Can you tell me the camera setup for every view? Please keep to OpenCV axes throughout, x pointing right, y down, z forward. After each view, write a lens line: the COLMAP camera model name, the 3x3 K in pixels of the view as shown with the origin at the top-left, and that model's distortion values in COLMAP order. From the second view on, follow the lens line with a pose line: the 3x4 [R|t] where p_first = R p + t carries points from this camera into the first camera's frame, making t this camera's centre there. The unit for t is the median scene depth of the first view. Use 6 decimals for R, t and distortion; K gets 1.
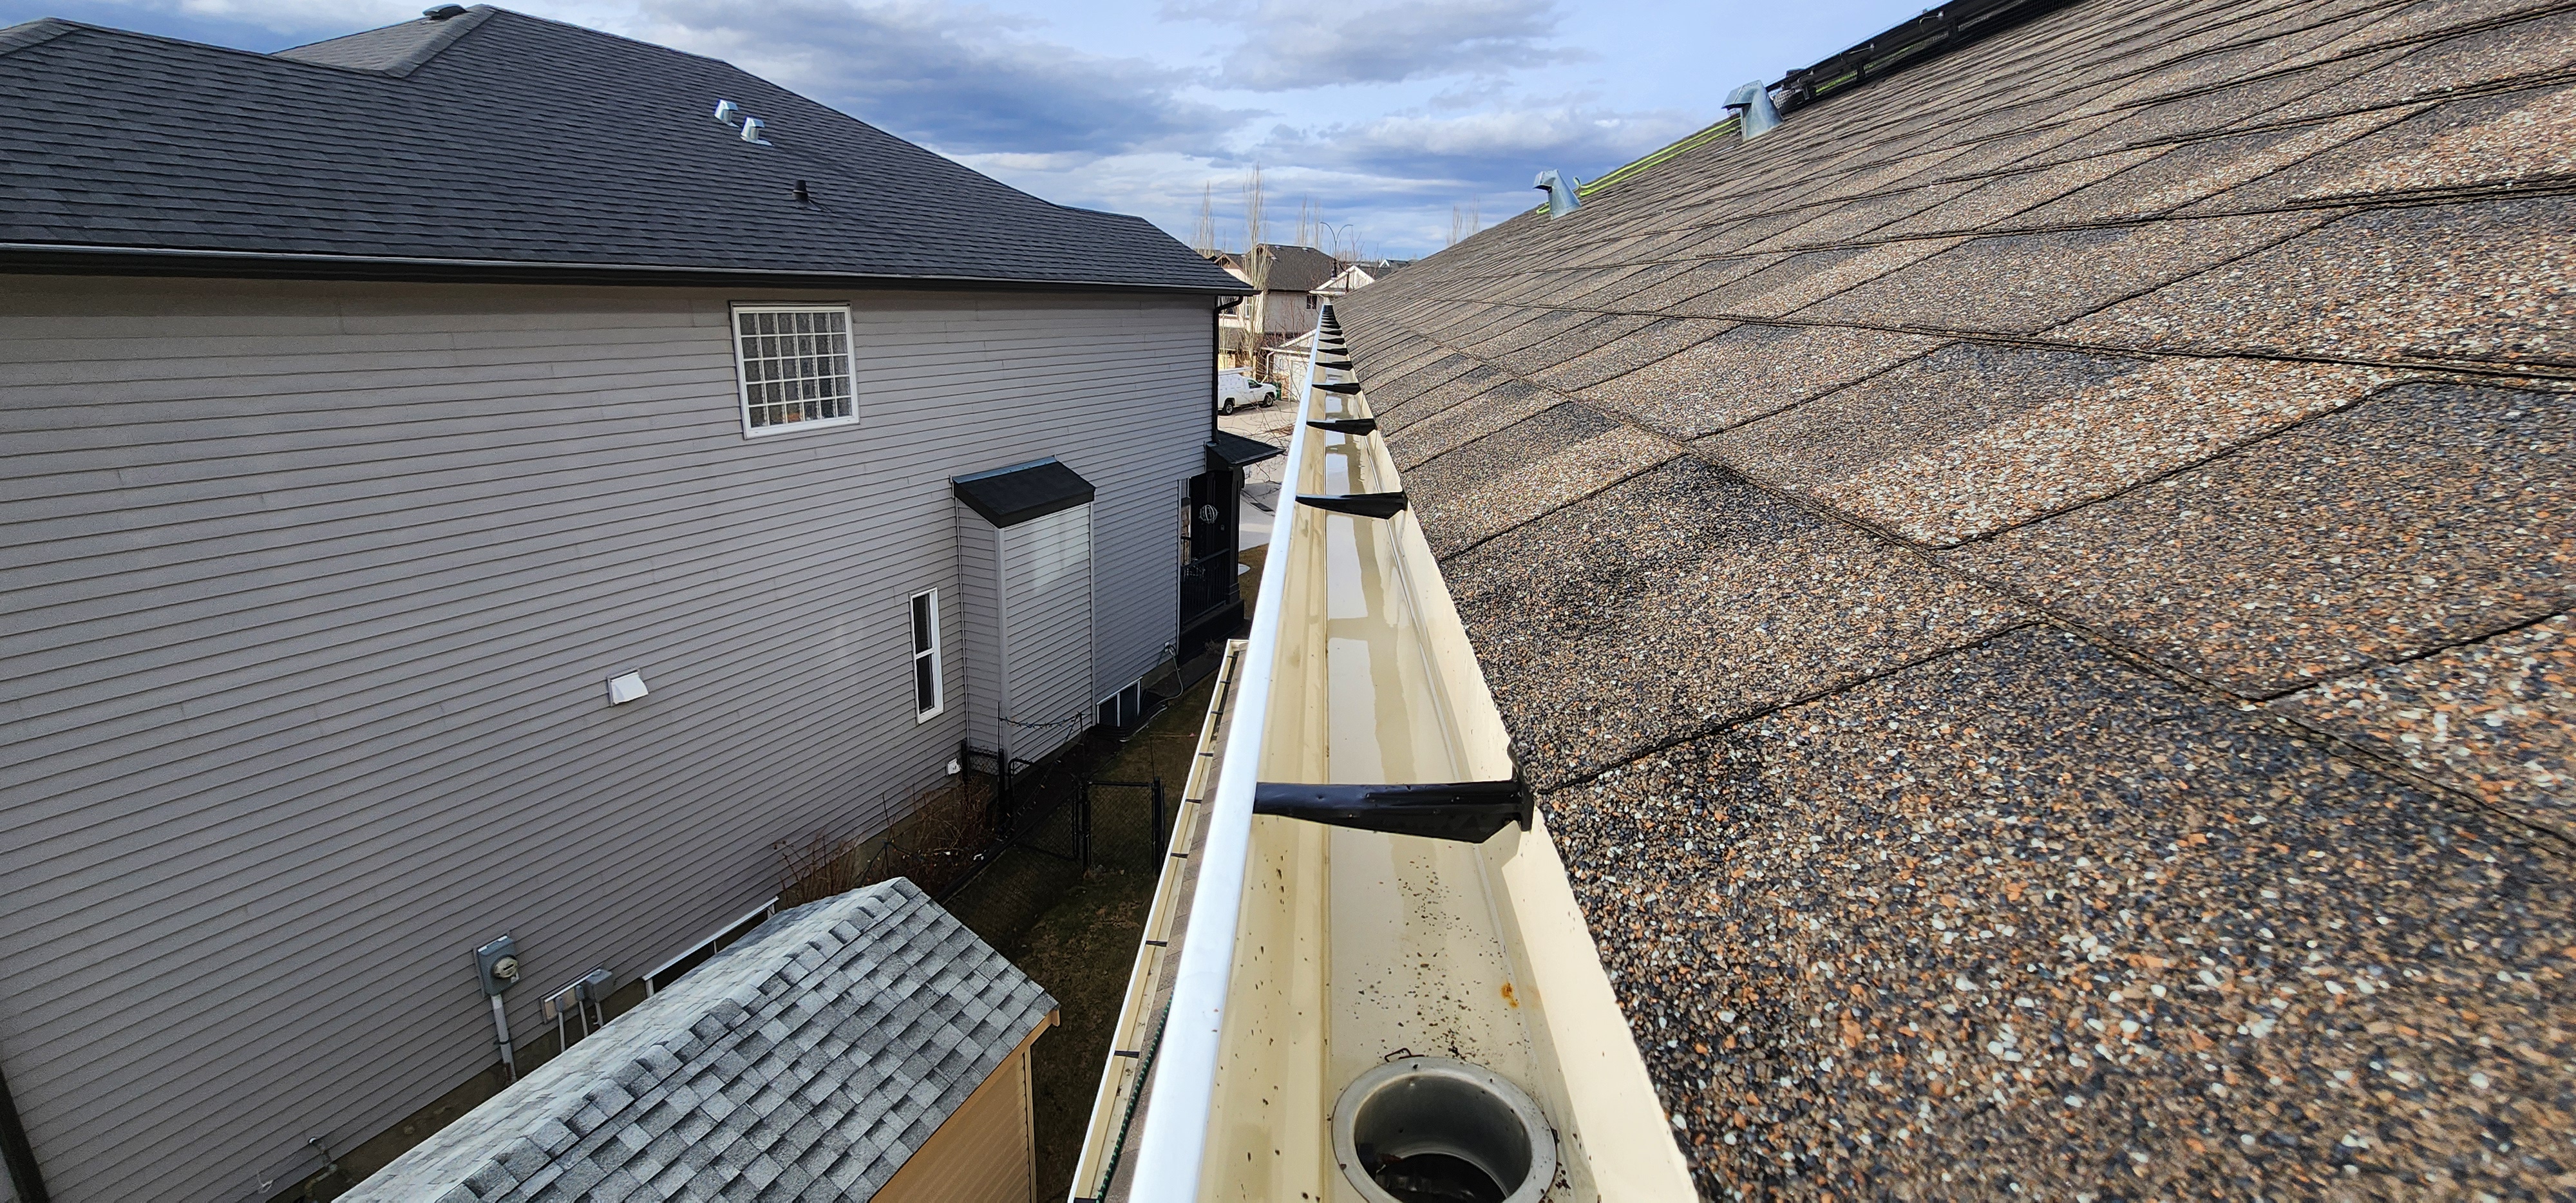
lens RADIAL K [[1023.8, 0, 1288.0], [0, 1023.8, 601.5], [0, 0, 1]] dist [0.000588, 0.000226]
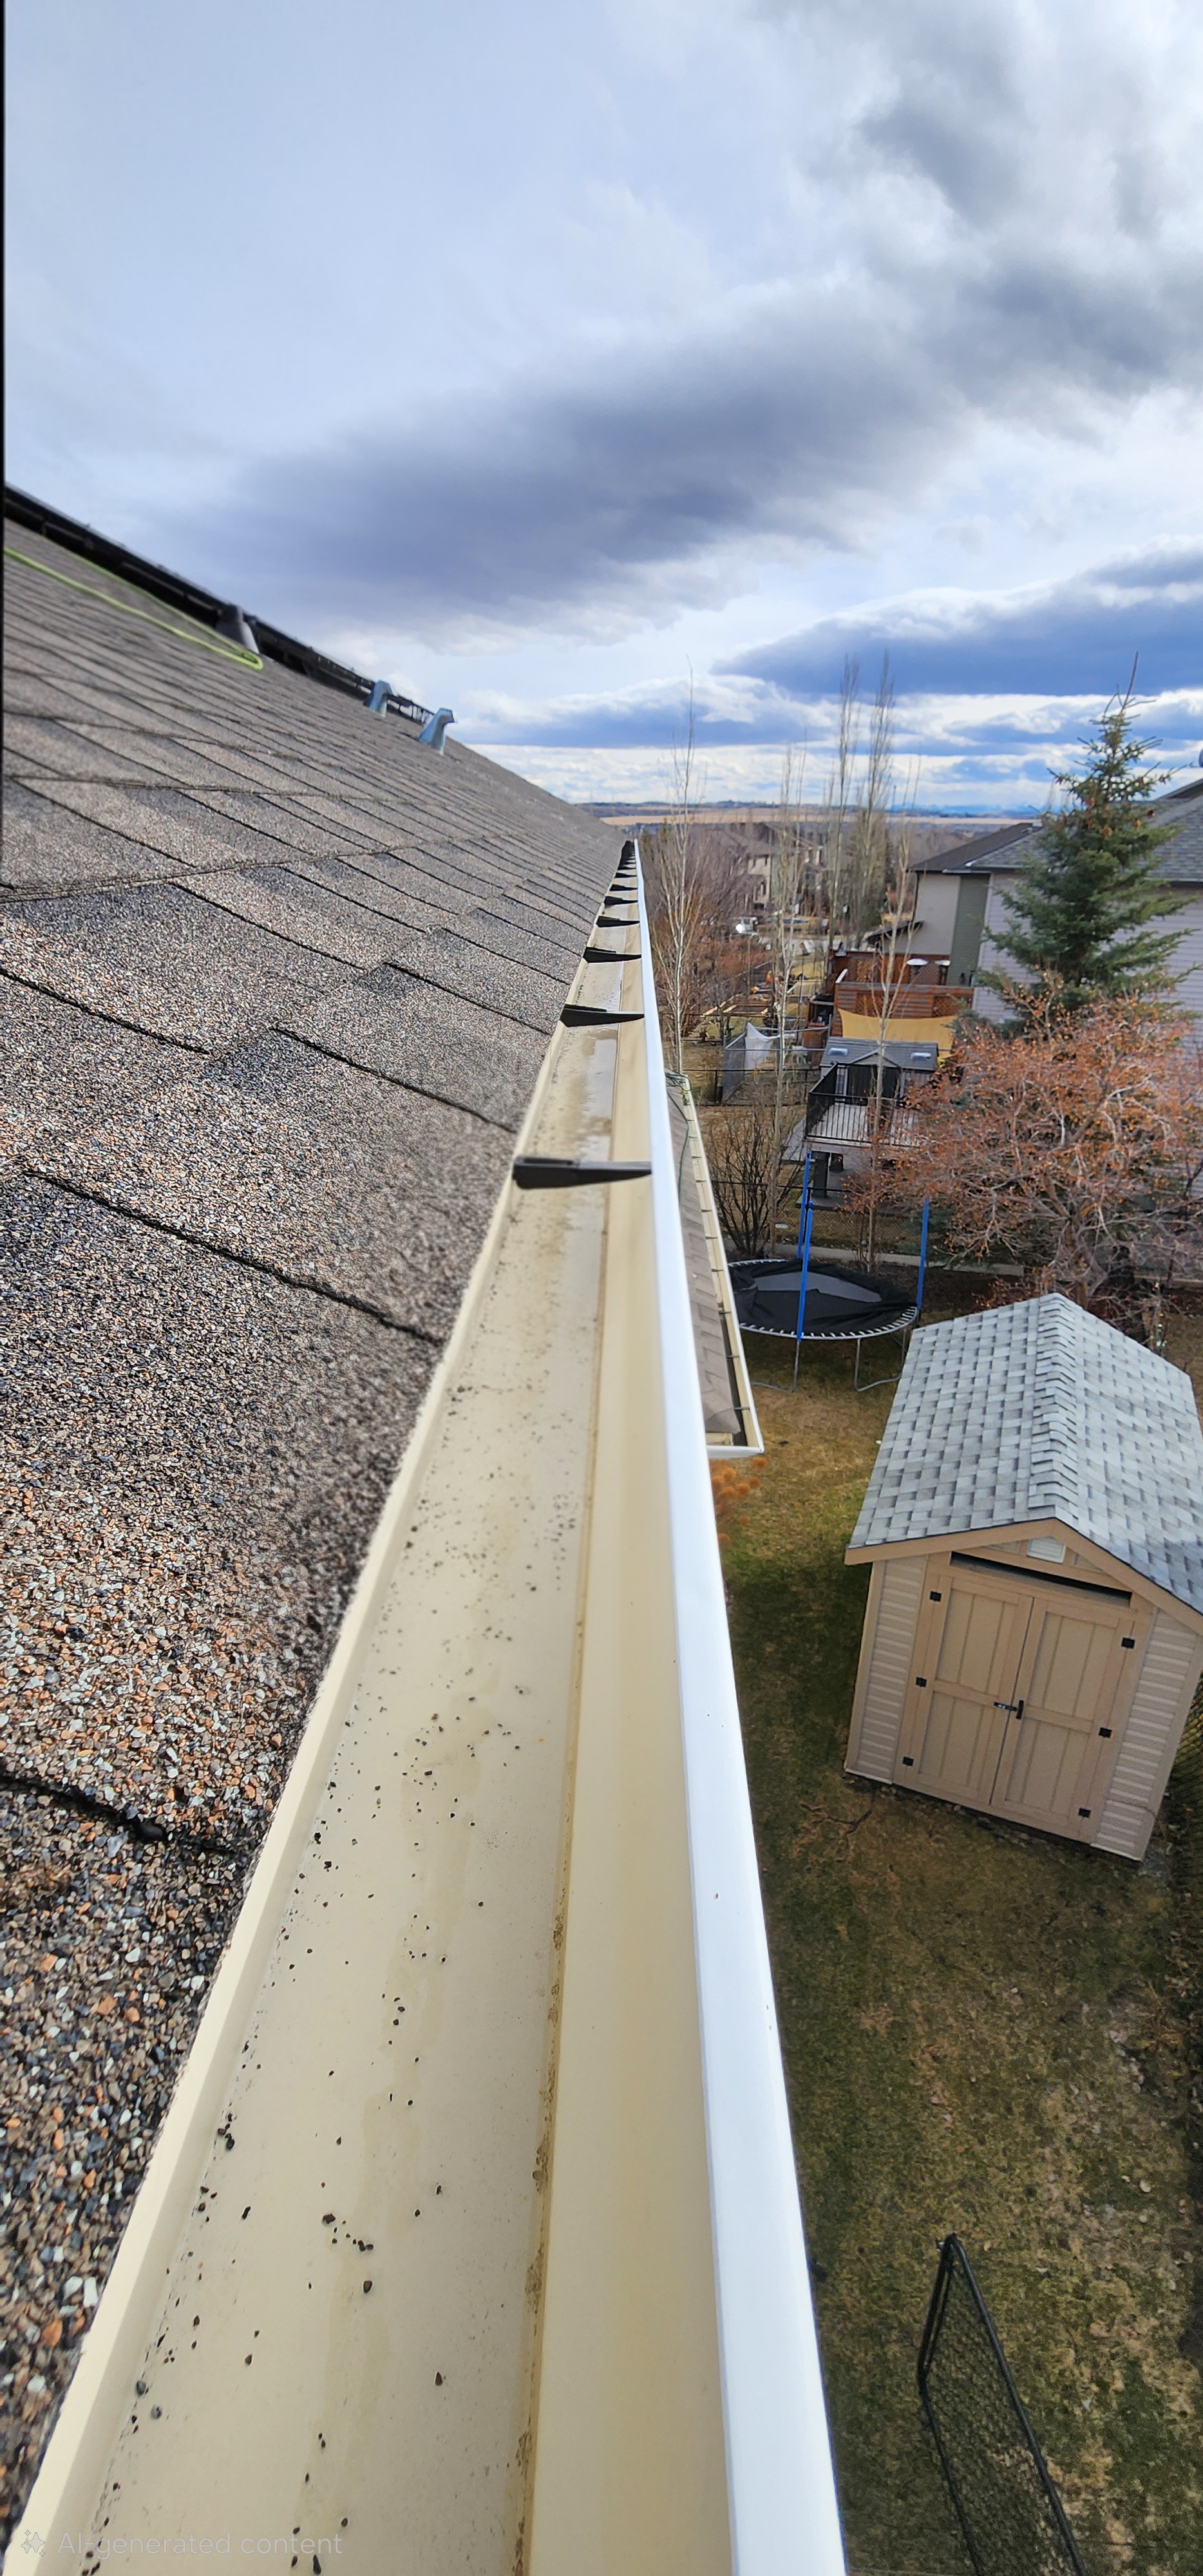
lens RADIAL K [[1023.8, 0, 601.5], [0, 1023.8, 1288.0], [0, 0, 1]] dist [0.000588, 0.000226]
pose [[-0.999413, -0.034218, 0.001363, 0.040867], [-0.025285, 0.764173, 0.644516, -0.519368], [-0.023096, 0.644103, -0.764590, 1.745907]]
